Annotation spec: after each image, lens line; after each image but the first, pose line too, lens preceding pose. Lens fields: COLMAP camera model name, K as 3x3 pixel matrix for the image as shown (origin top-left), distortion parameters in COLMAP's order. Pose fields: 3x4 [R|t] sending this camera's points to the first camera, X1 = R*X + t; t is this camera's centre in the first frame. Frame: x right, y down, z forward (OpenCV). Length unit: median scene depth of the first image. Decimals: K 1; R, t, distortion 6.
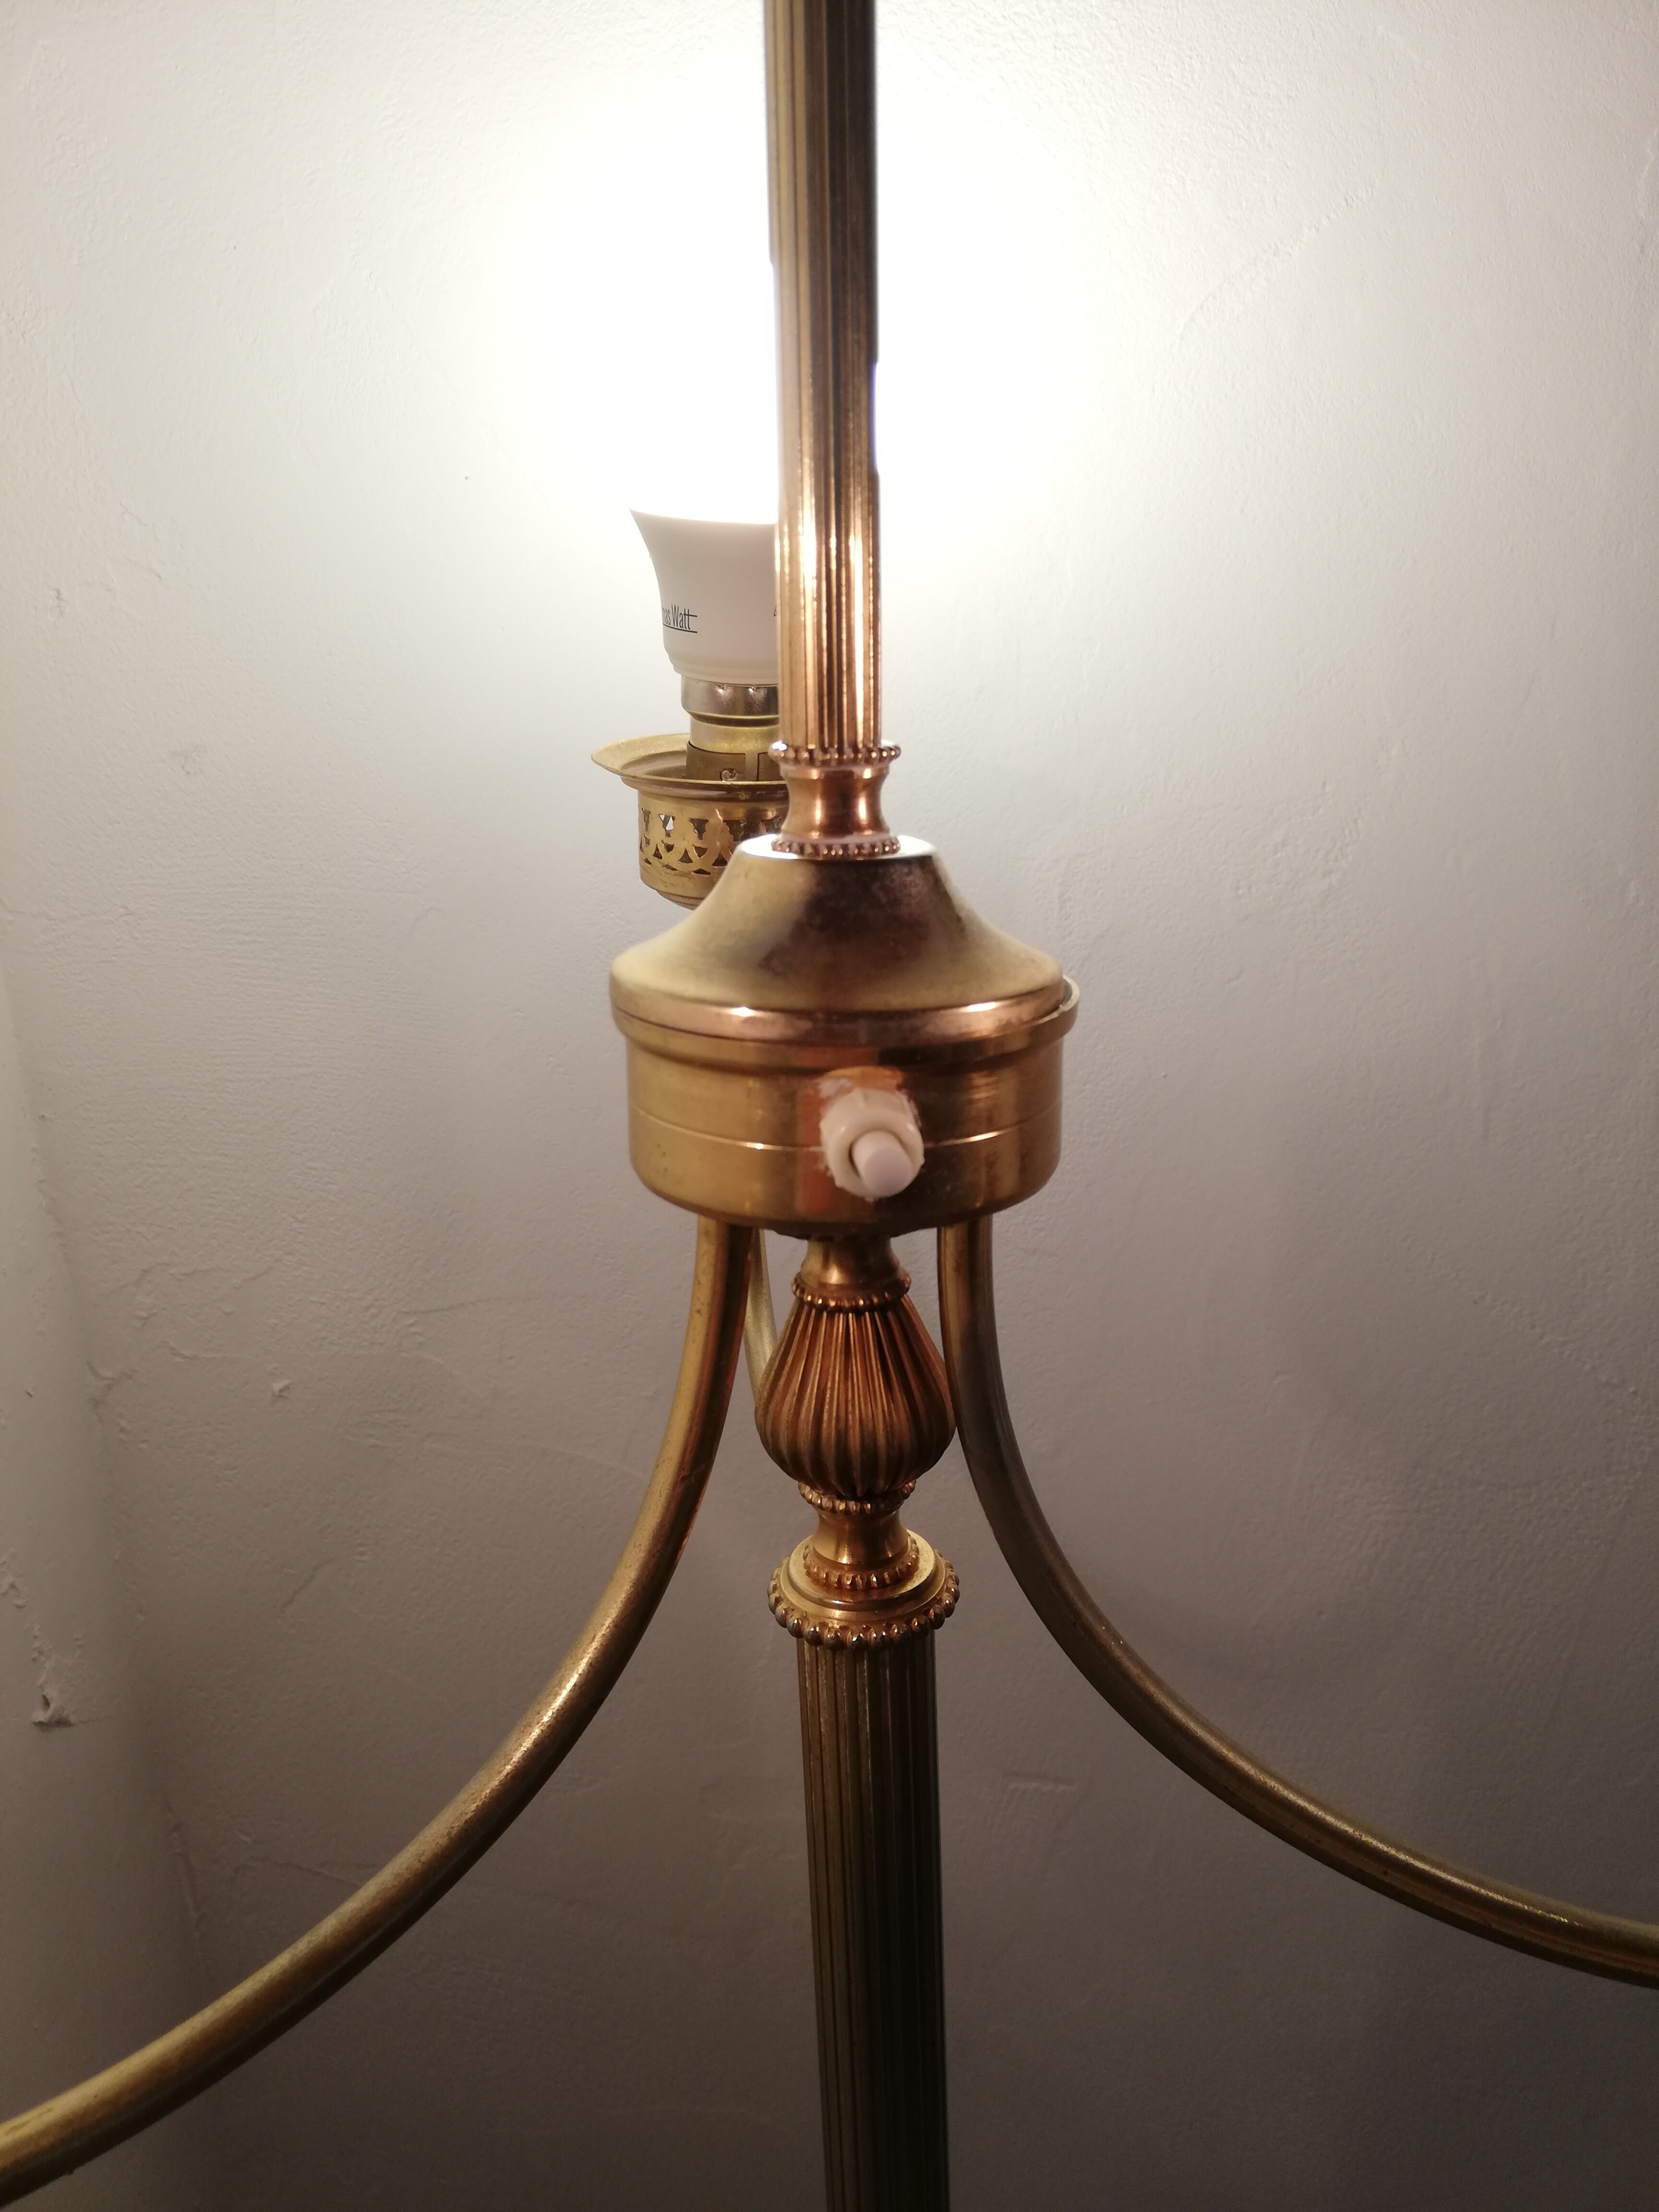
lens RADIAL K [[1309.8, 0, 862.3], [0, 1309.8, 1099.0], [0, 0, 1]] dist [0.007517, -0.024044]
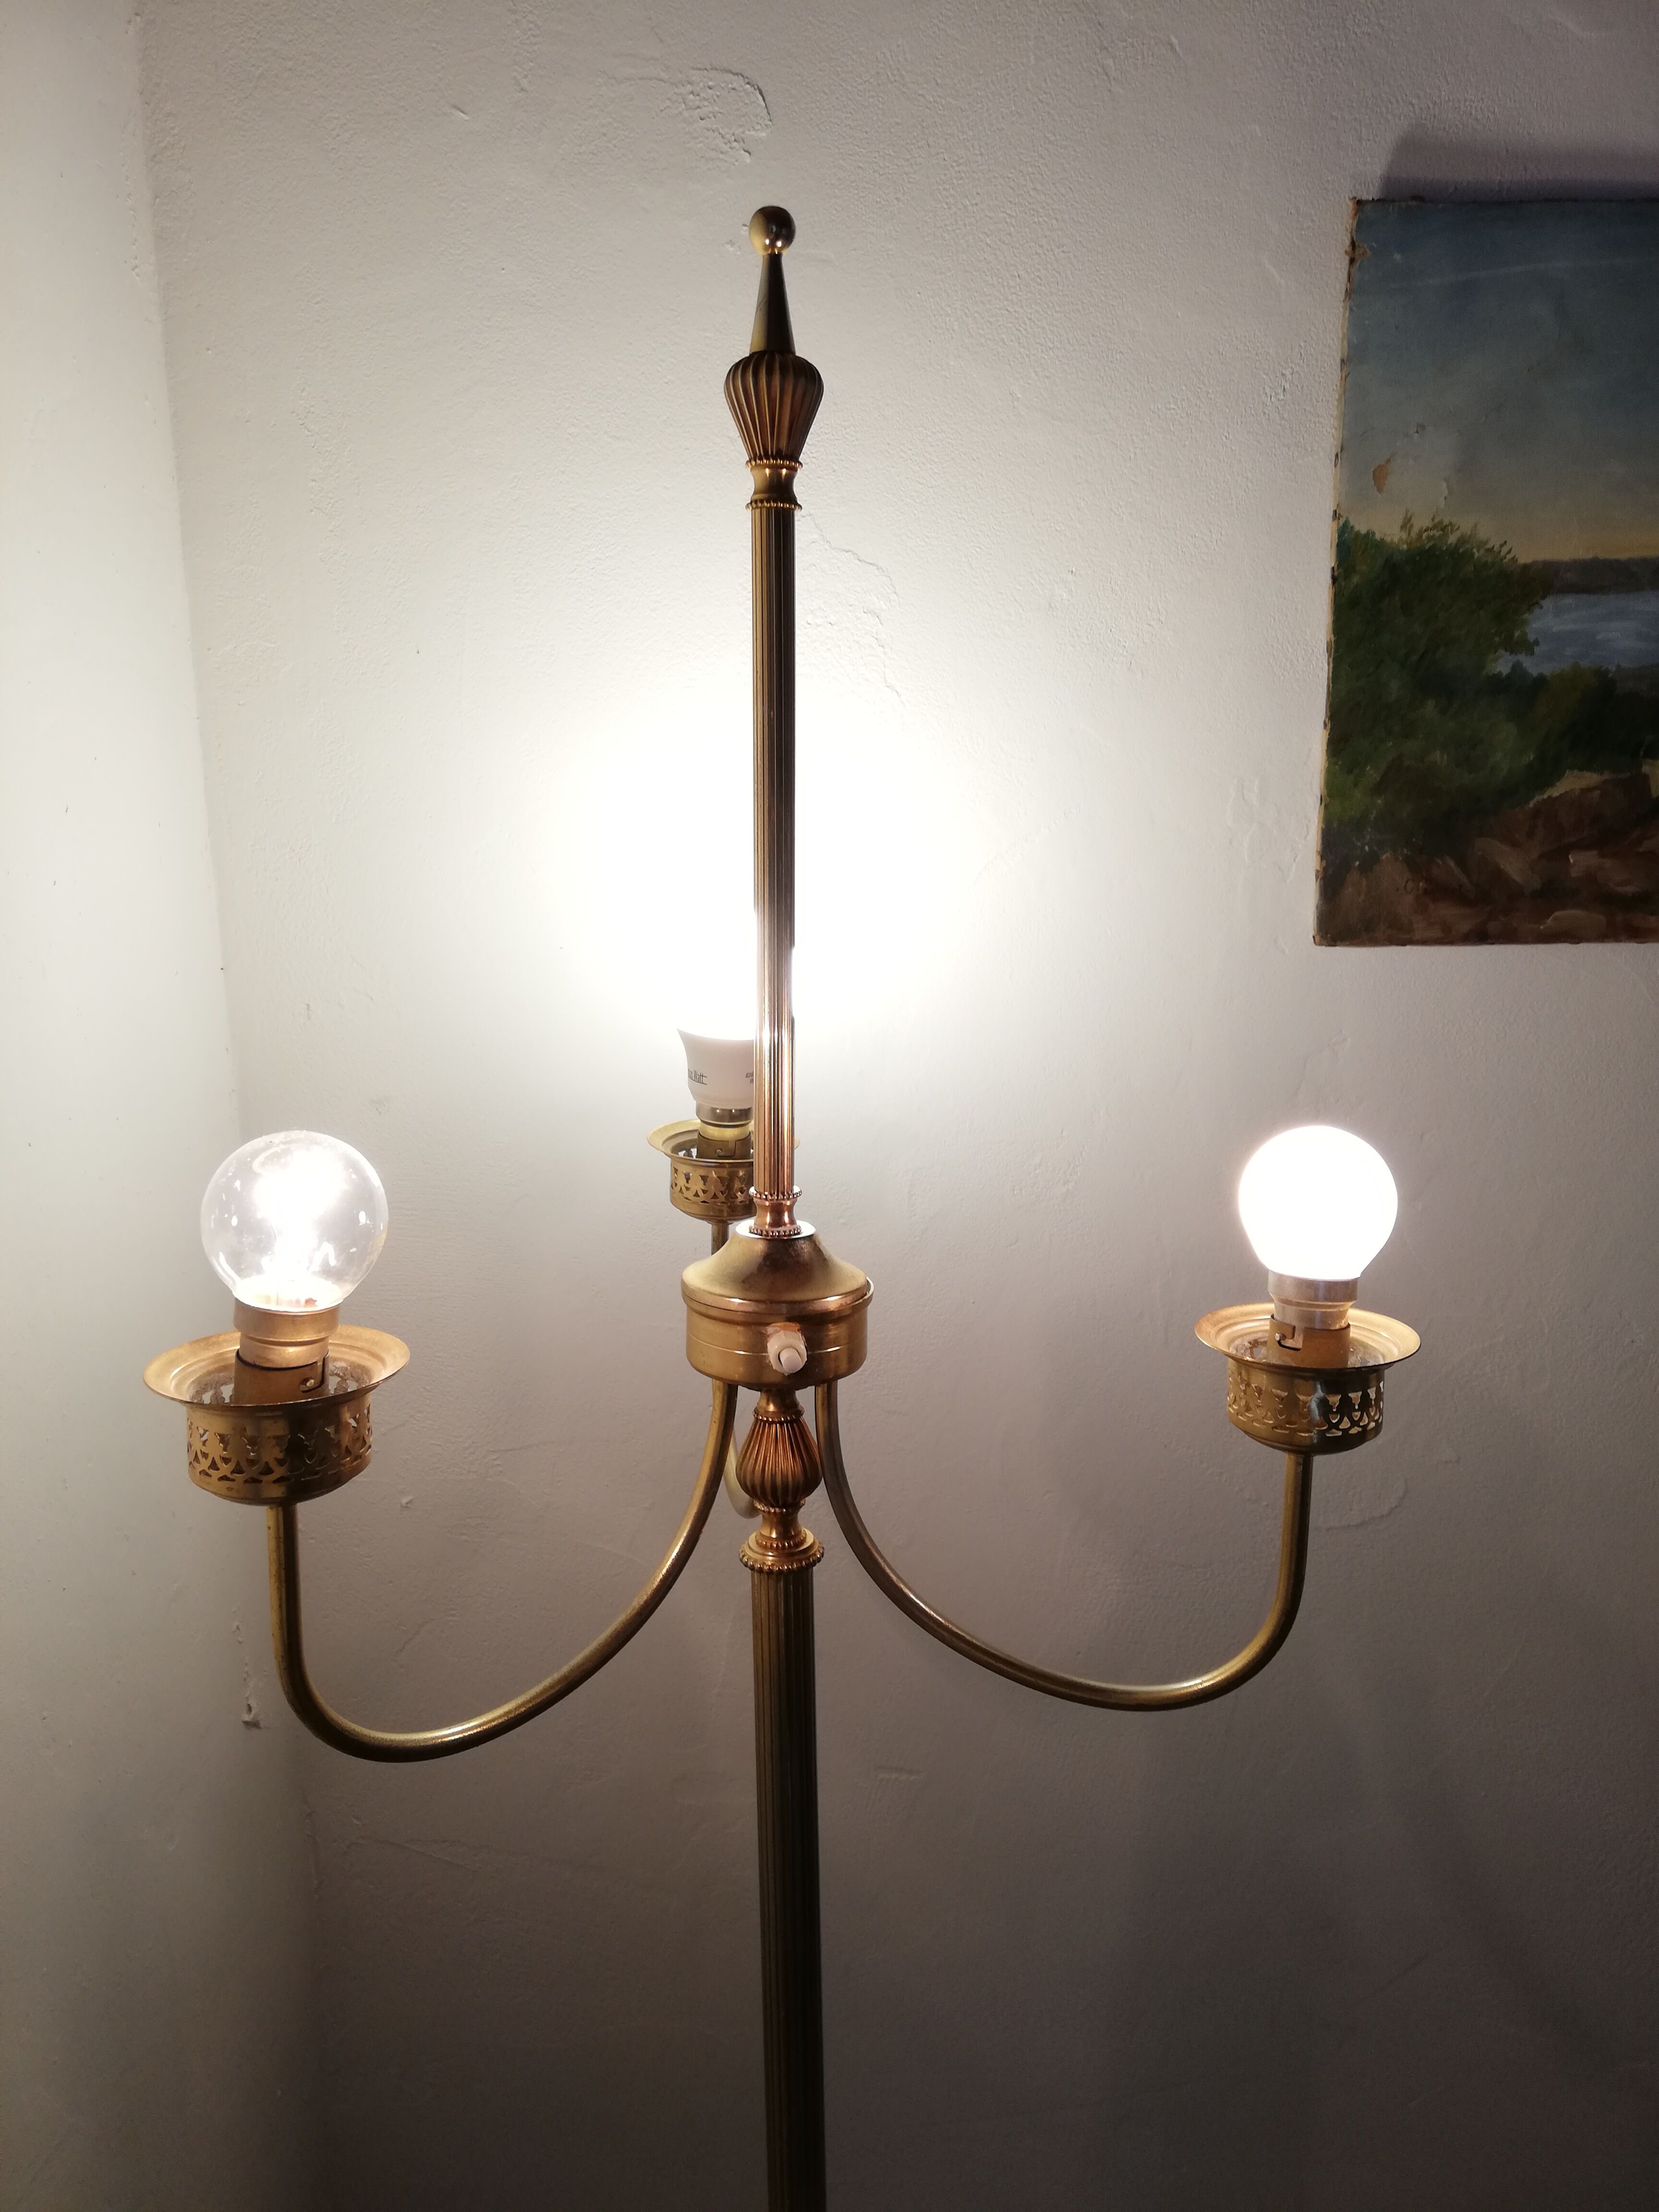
lens RADIAL K [[1309.8, 0, 844.1], [0, 1309.8, 1106.7], [0, 0, 1]] dist [0.007517, -0.024044]
pose [[0.999252, 0.014960, 0.035666, 0.017260], [-0.010050, 0.990923, -0.134056, -0.087490], [-0.037347, 0.133597, 0.990332, -1.410847]]
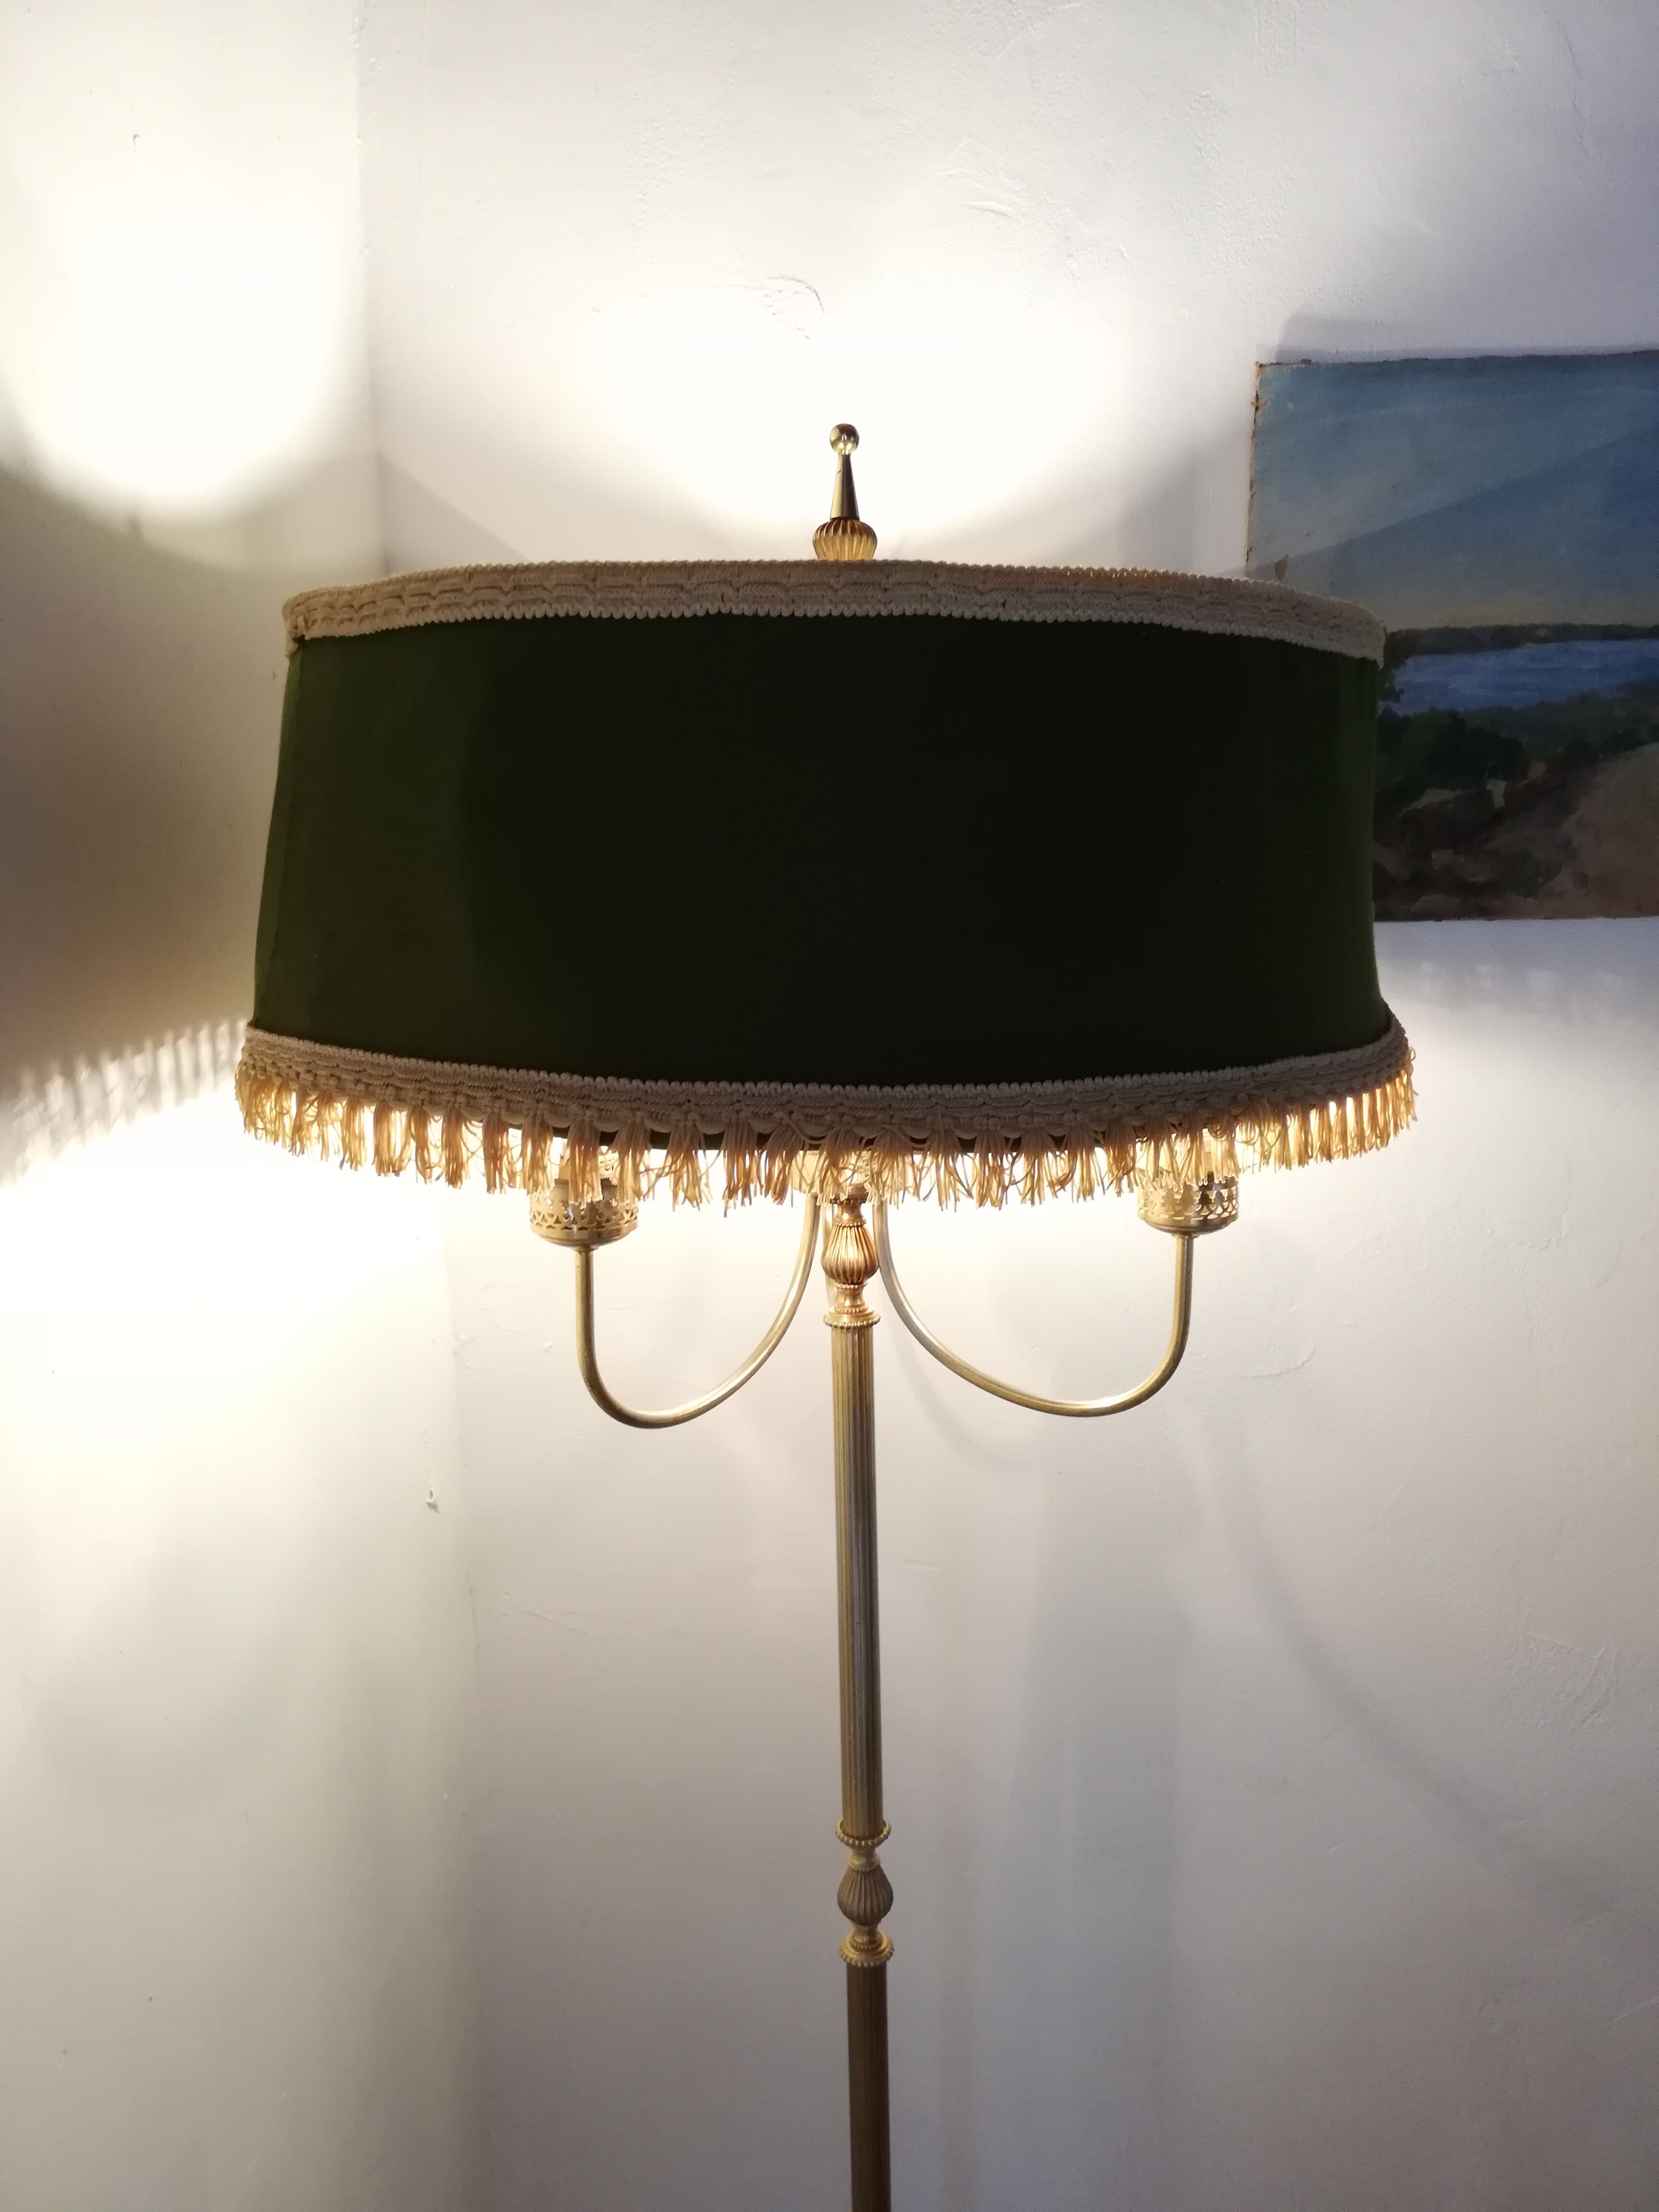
lens RADIAL K [[1309.8, 0, 822.8], [0, 1309.8, 1122.8], [0, 0, 1]] dist [0.007517, -0.024044]
pose [[0.999705, 0.010623, 0.021834, -0.156008], [-0.007444, 0.990003, -0.140846, 0.373738], [-0.023112, 0.140642, 0.989791, -2.508992]]
